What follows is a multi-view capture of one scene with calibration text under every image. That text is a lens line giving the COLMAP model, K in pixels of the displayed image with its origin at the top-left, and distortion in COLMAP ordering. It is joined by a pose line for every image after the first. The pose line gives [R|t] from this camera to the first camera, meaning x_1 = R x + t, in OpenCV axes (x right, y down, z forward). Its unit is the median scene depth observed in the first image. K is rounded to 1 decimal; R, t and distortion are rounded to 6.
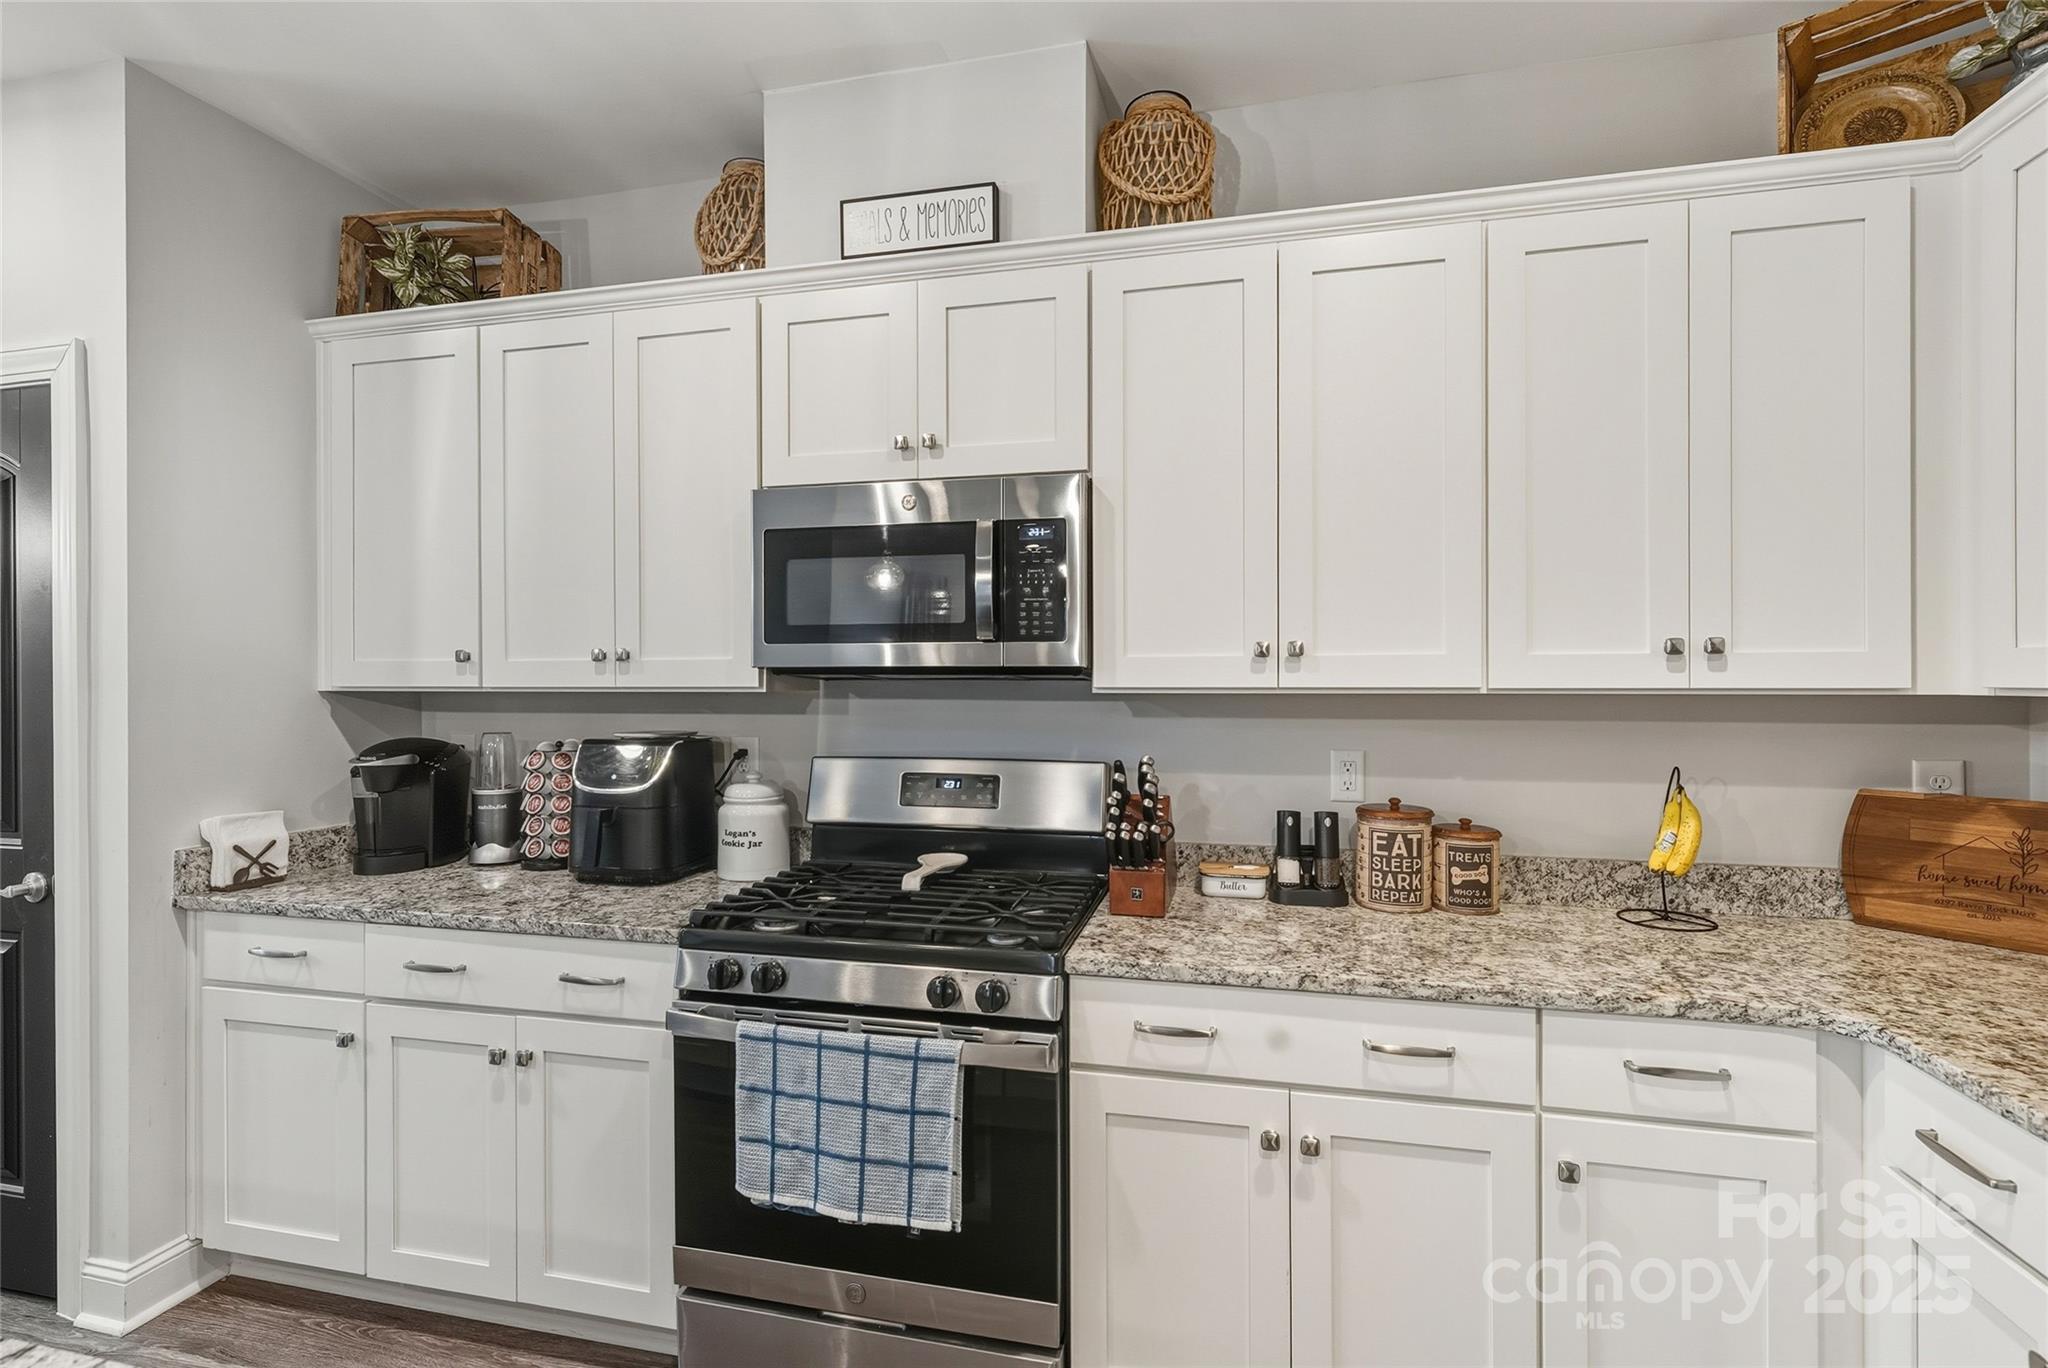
lens RADIAL K [[940.7, 0, 1020.7], [0, 940.7, 682.9], [0, 0, 1]] dist [0.000004, -0.000192]
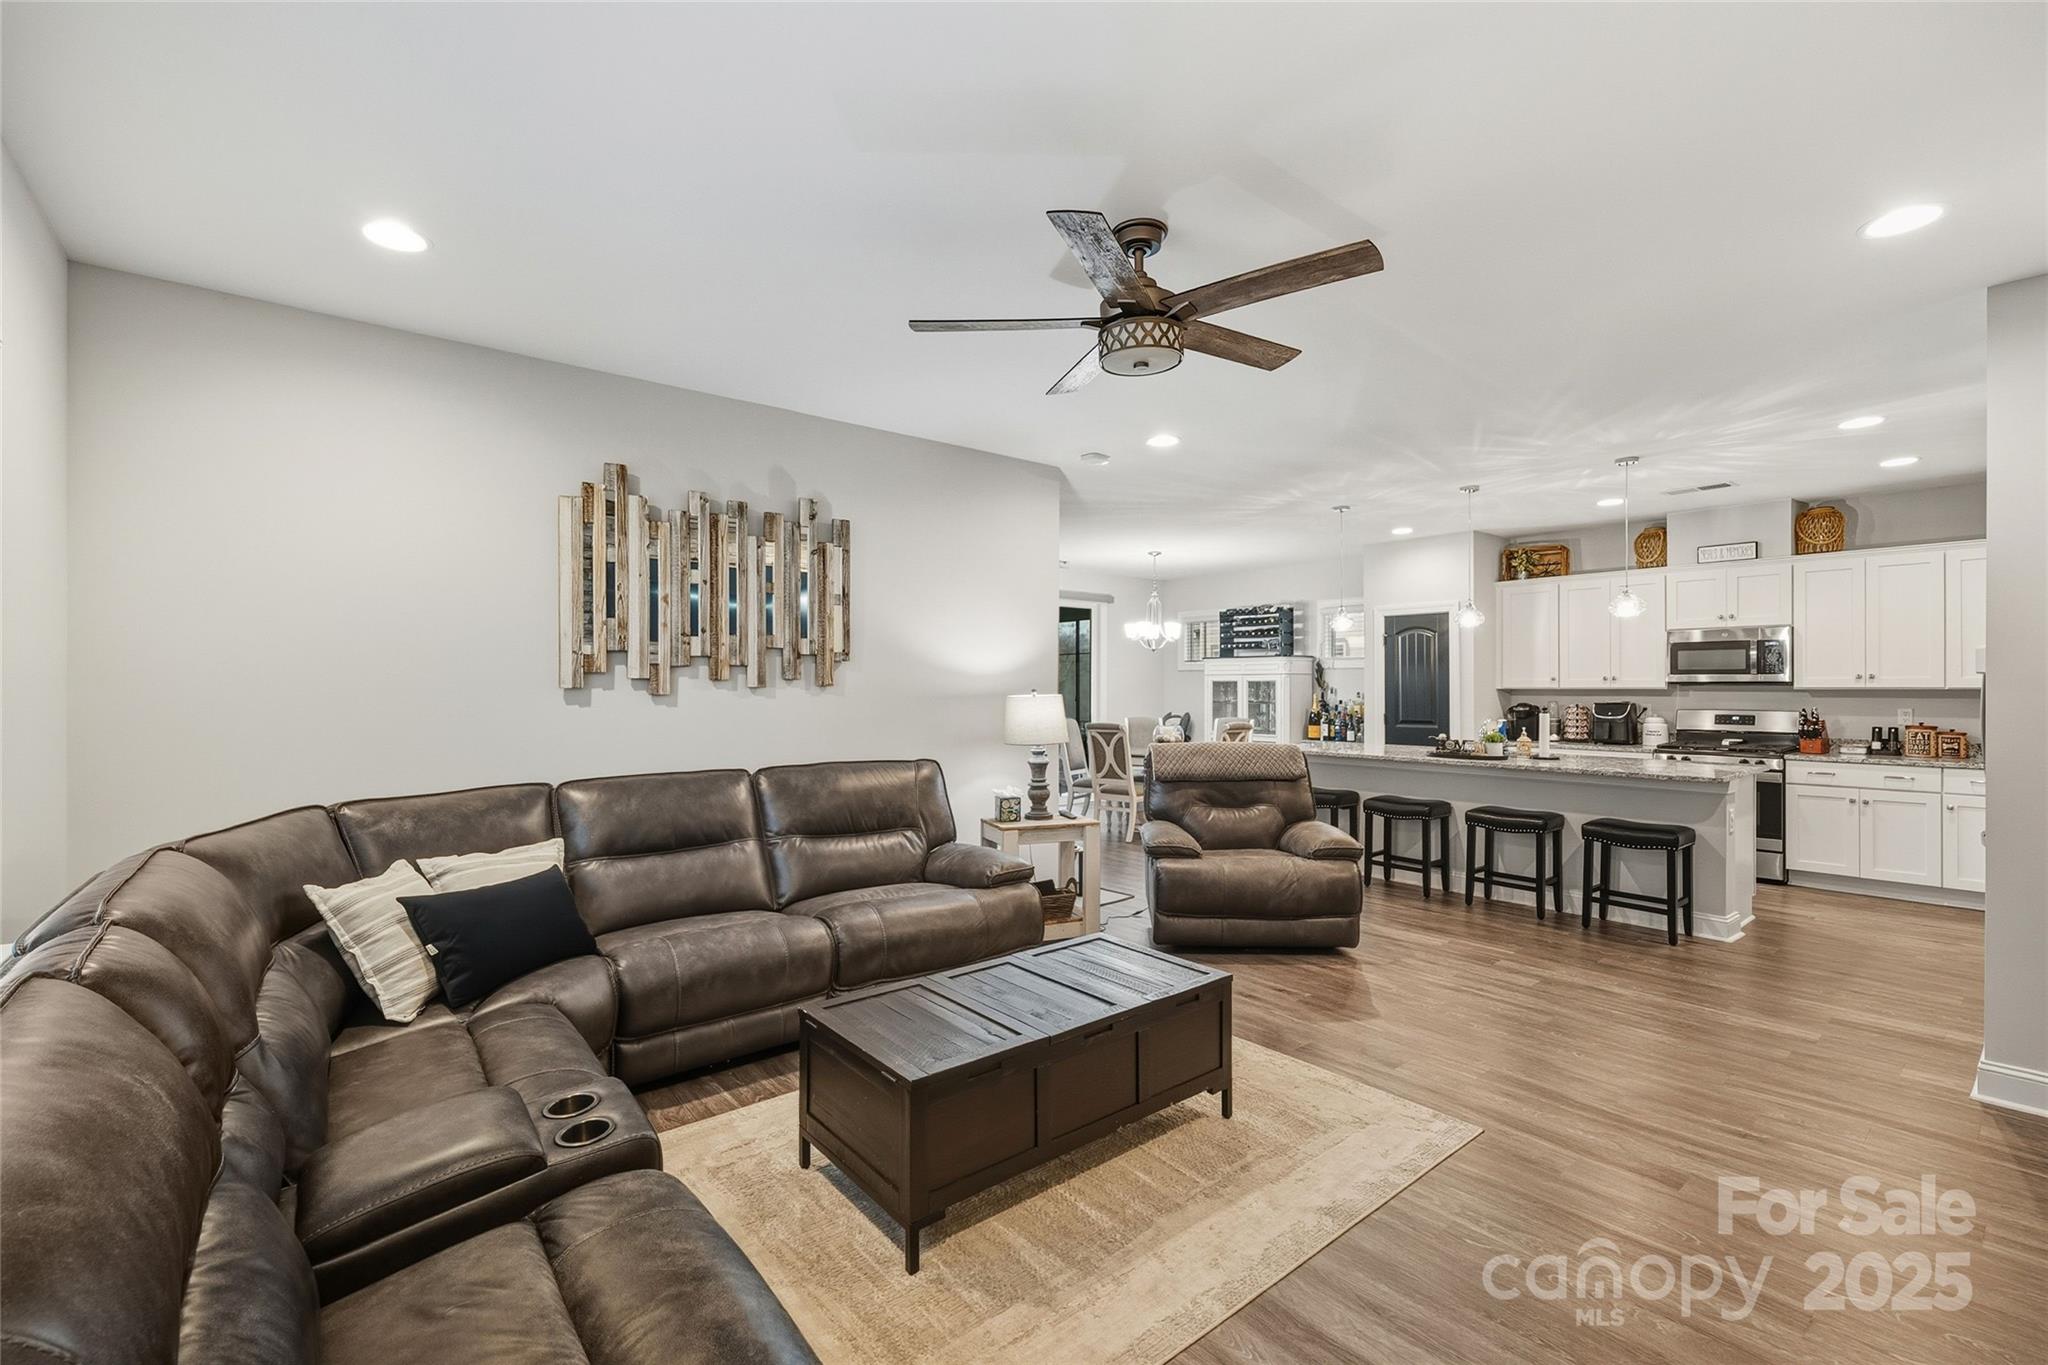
lens RADIAL K [[883.3, 0, 1016.9], [0, 883.3, 685.4], [0, 0, 1]] dist [-0.001352, 0.000176]
pose [[0.794570, -0.001147, -0.607172, -0.215380], [0.000173, 0.999999, -0.001663, 0.002133], [0.607173, 0.001216, 0.794569, -3.201878]]
